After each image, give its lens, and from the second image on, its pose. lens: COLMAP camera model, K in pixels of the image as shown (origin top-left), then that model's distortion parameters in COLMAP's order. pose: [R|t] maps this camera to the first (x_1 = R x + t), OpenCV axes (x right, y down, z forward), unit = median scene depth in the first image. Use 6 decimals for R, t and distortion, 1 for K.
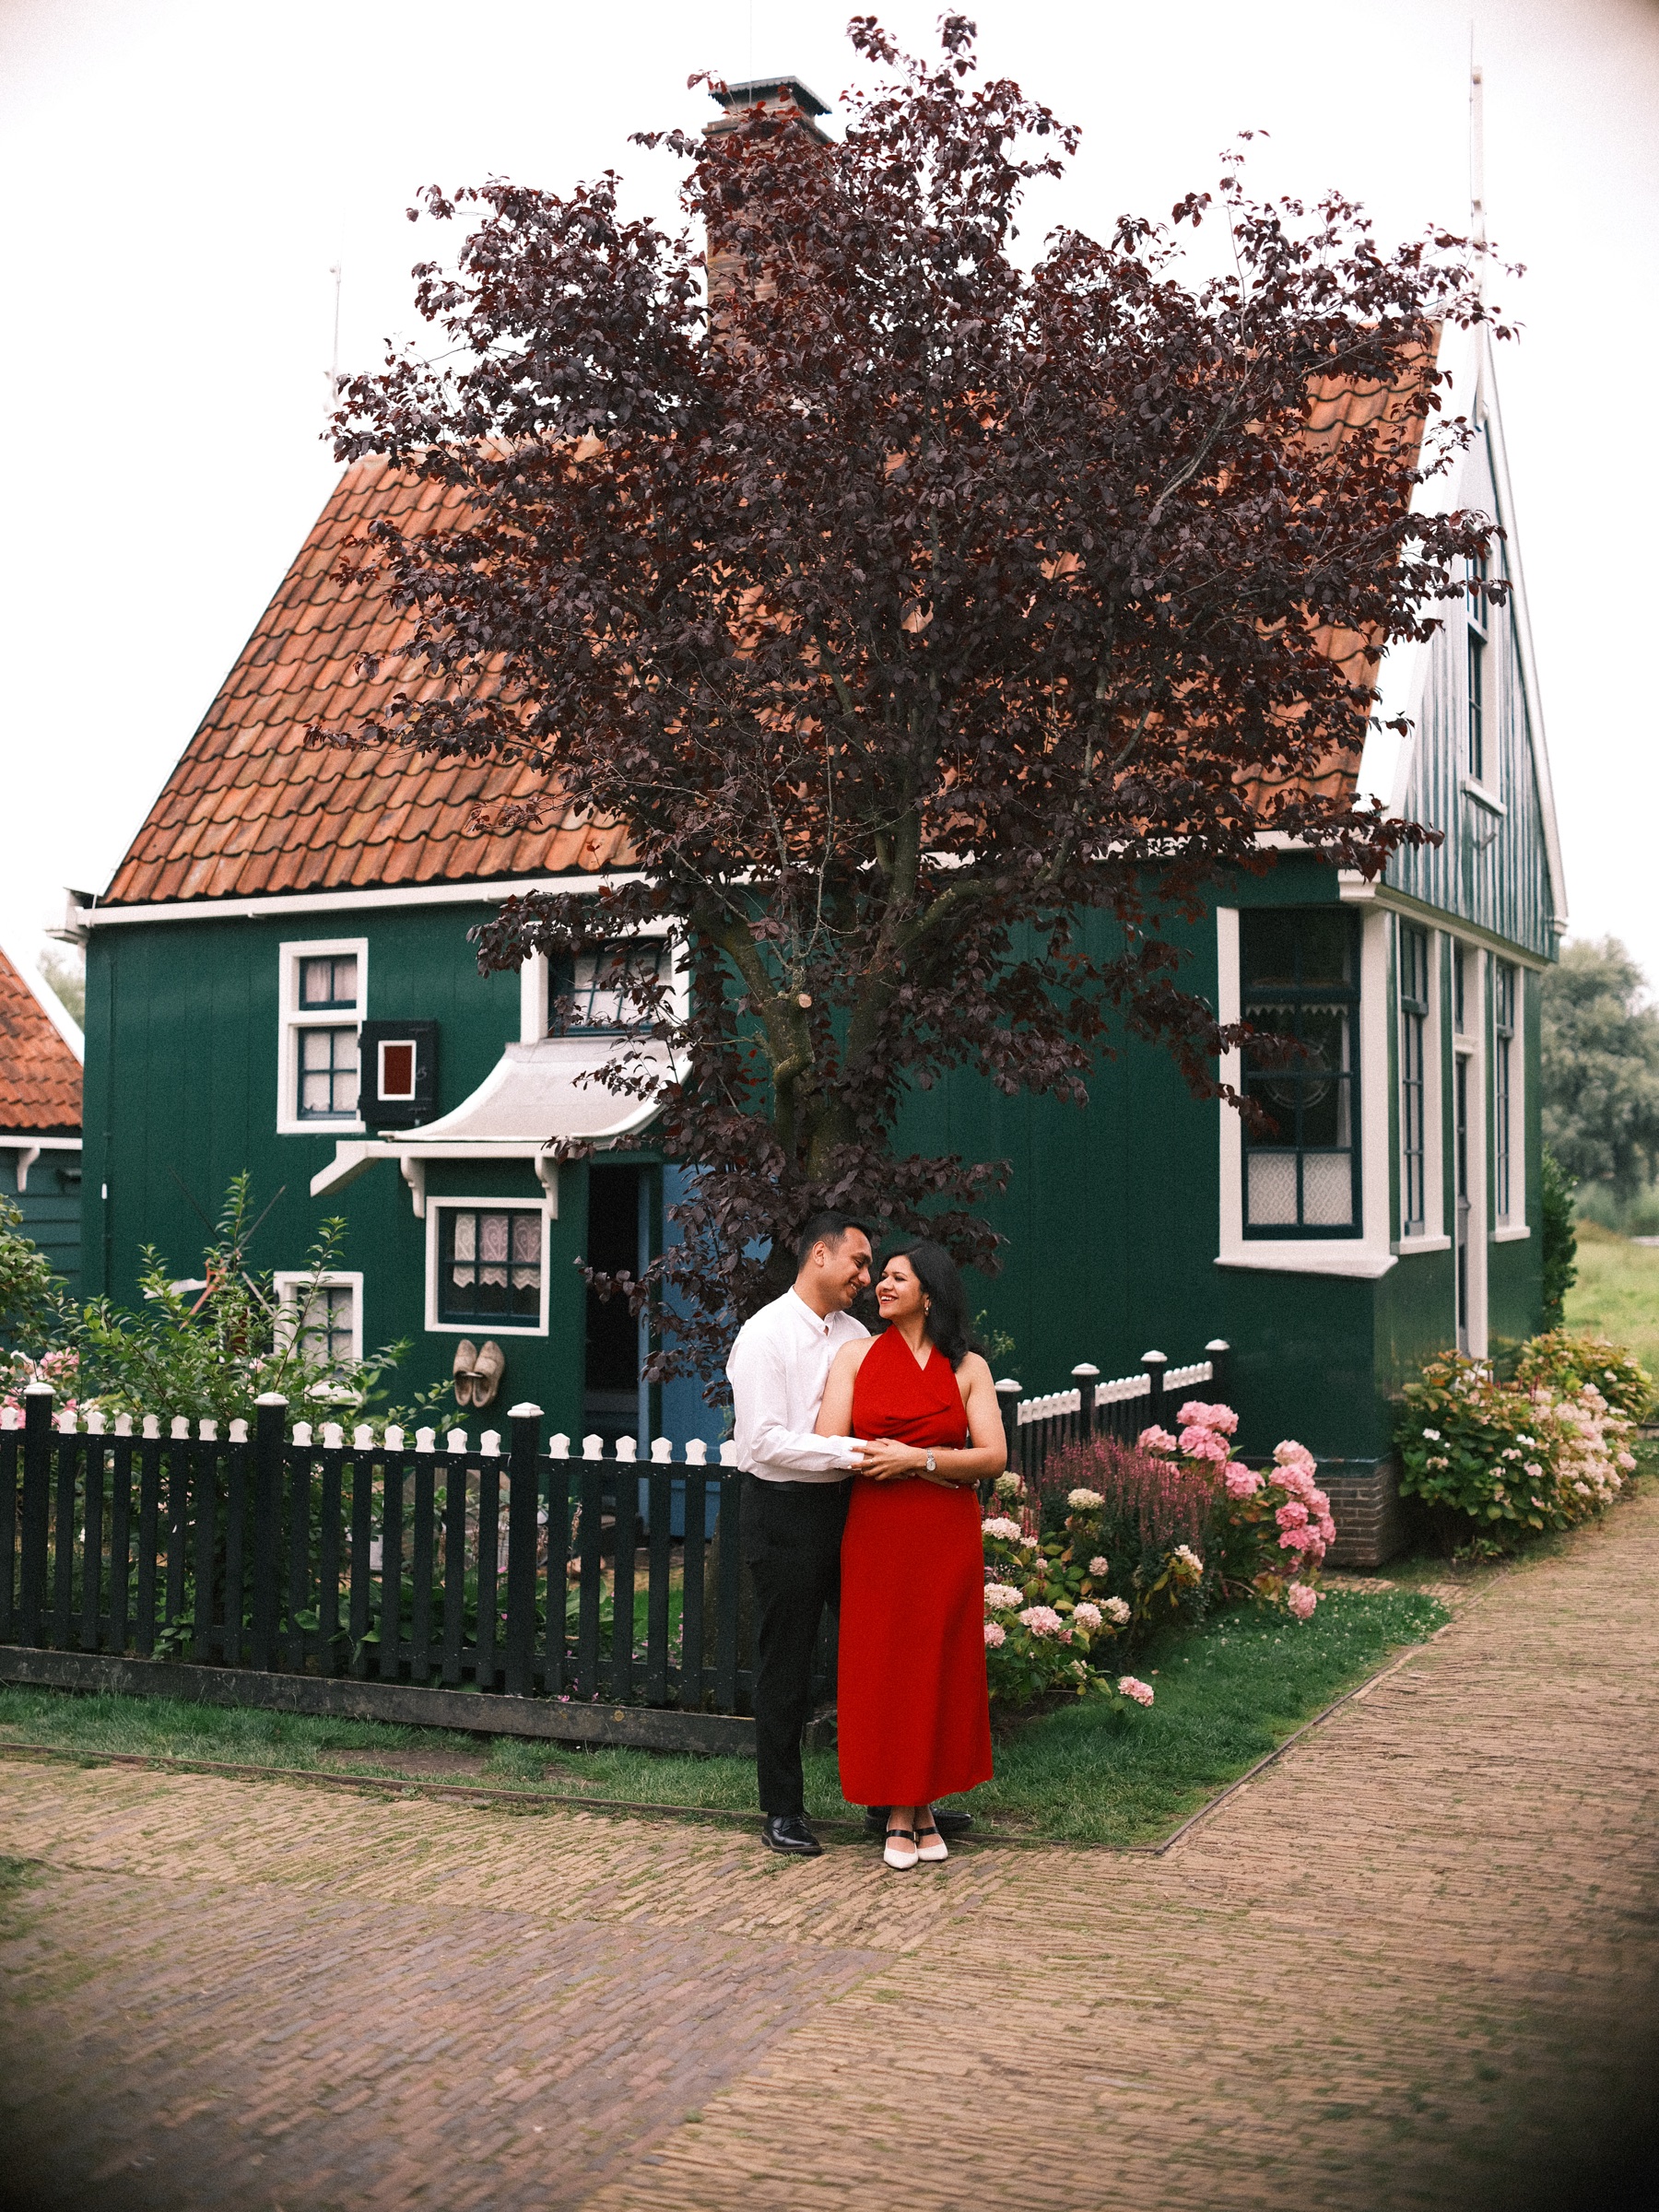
lens RADIAL K [[2715.7, 0, 829.5], [0, 2715.7, 1106.0], [0, 0, 1]] dist [-0.155411, 0.194853]
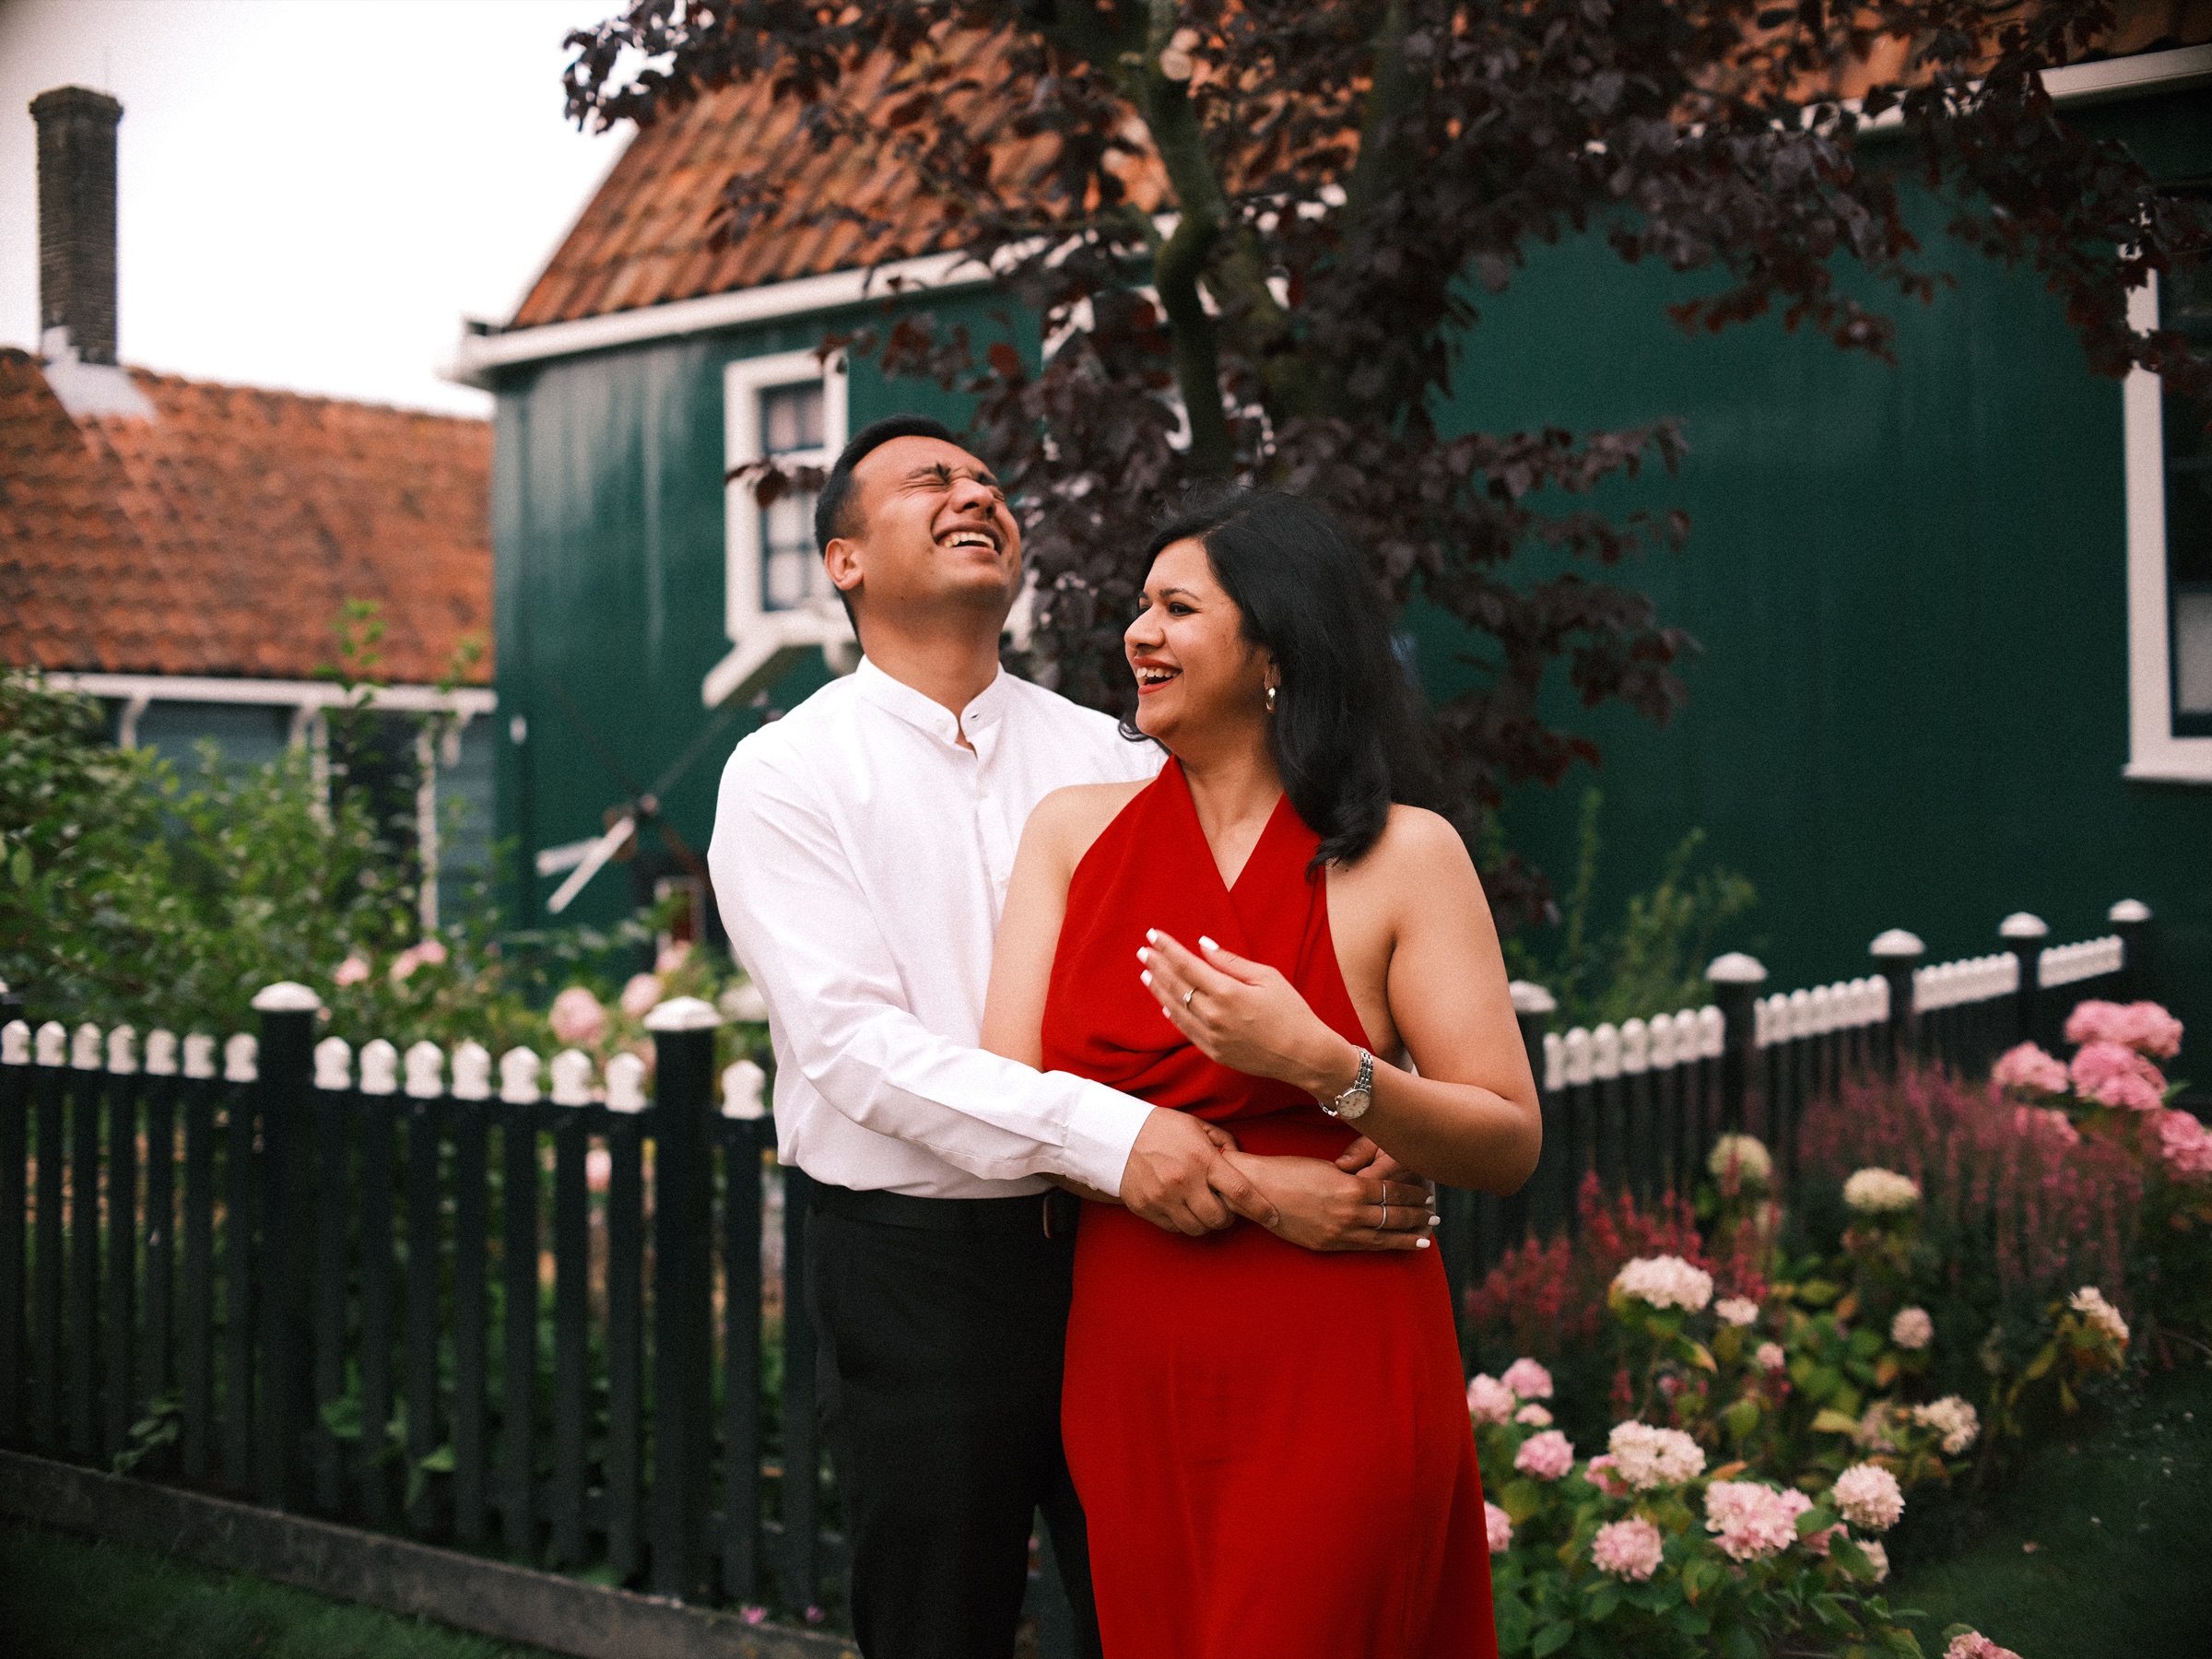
lens RADIAL K [[2827.5, 0, 1106.0], [0, 2827.5, 829.5], [0, 0, 1]] dist [-0.122014, -0.056613]
pose [[0.980638, -0.015800, -0.195193, 0.049482], [0.023501, 0.999032, 0.037198, 0.050424], [0.194416, -0.041065, 0.980059, 0.422308]]
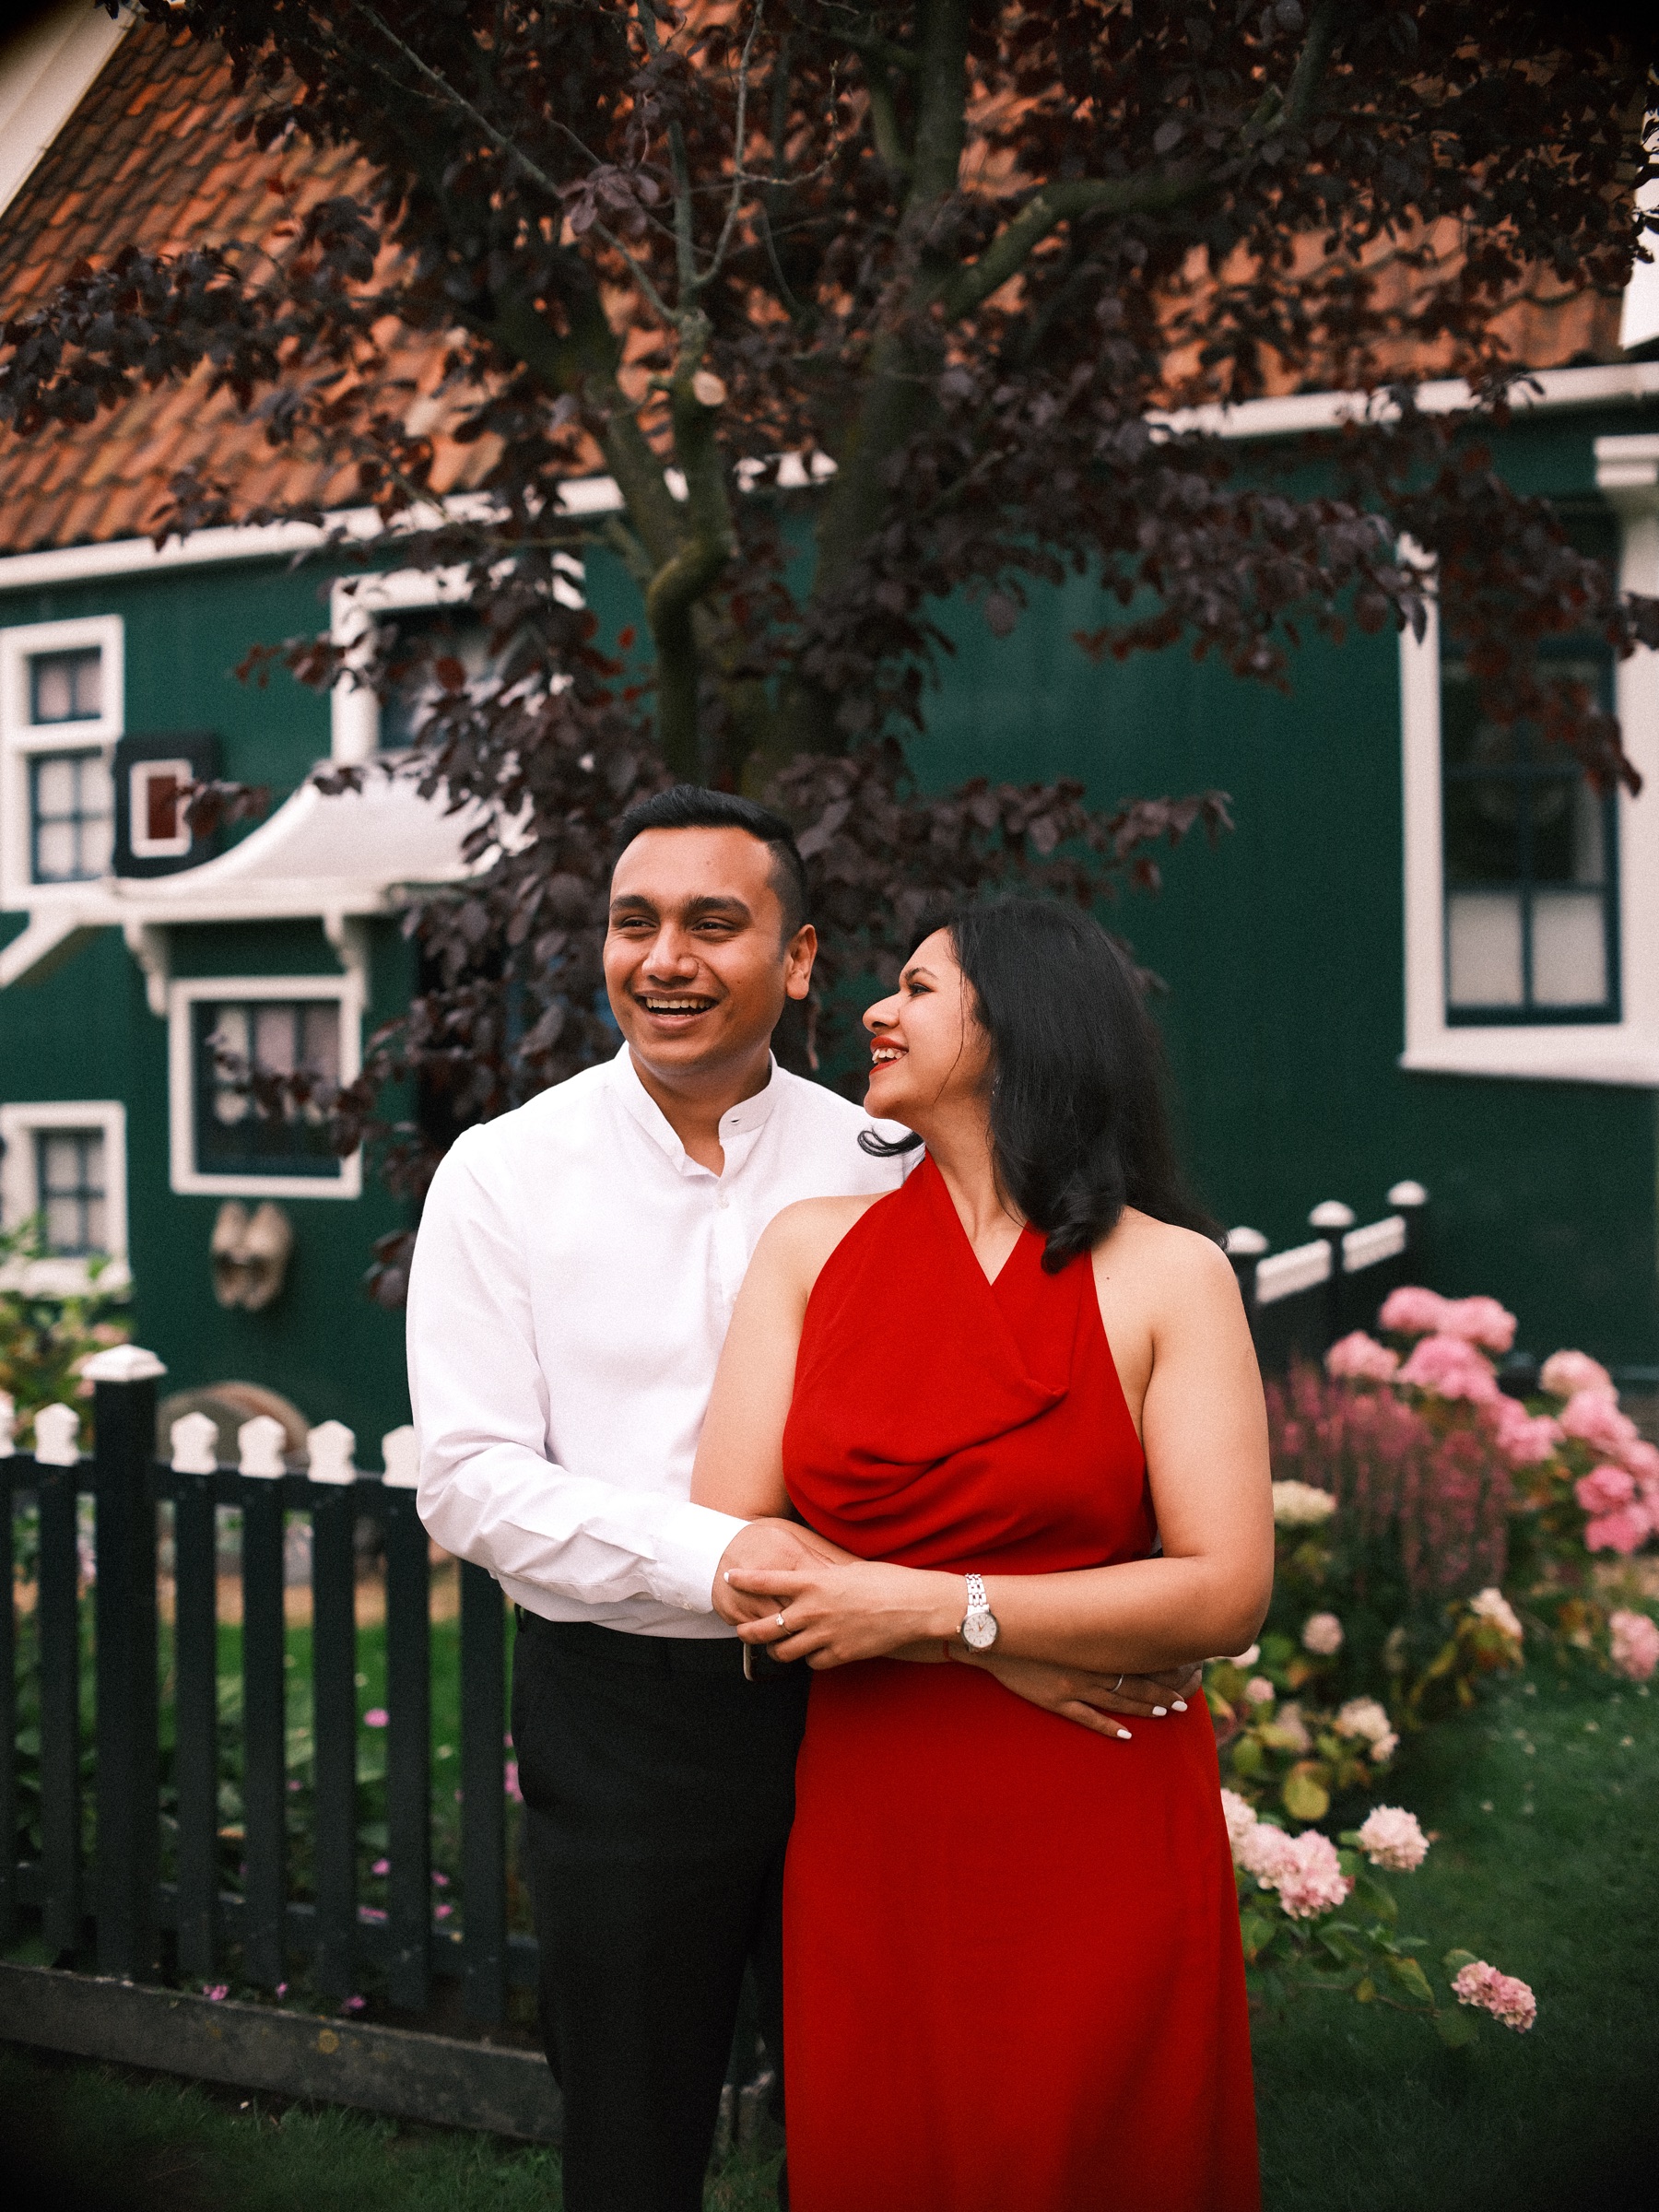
lens RADIAL K [[2715.7, 0, 829.5], [0, 2715.7, 1106.0], [0, 0, 1]] dist [-0.155411, 0.194853]
pose [[0.999870, -0.014502, 0.007085, 0.003806], [0.014084, 0.998340, 0.055845, 0.036428], [-0.007883, -0.055738, 0.998414, 0.442362]]
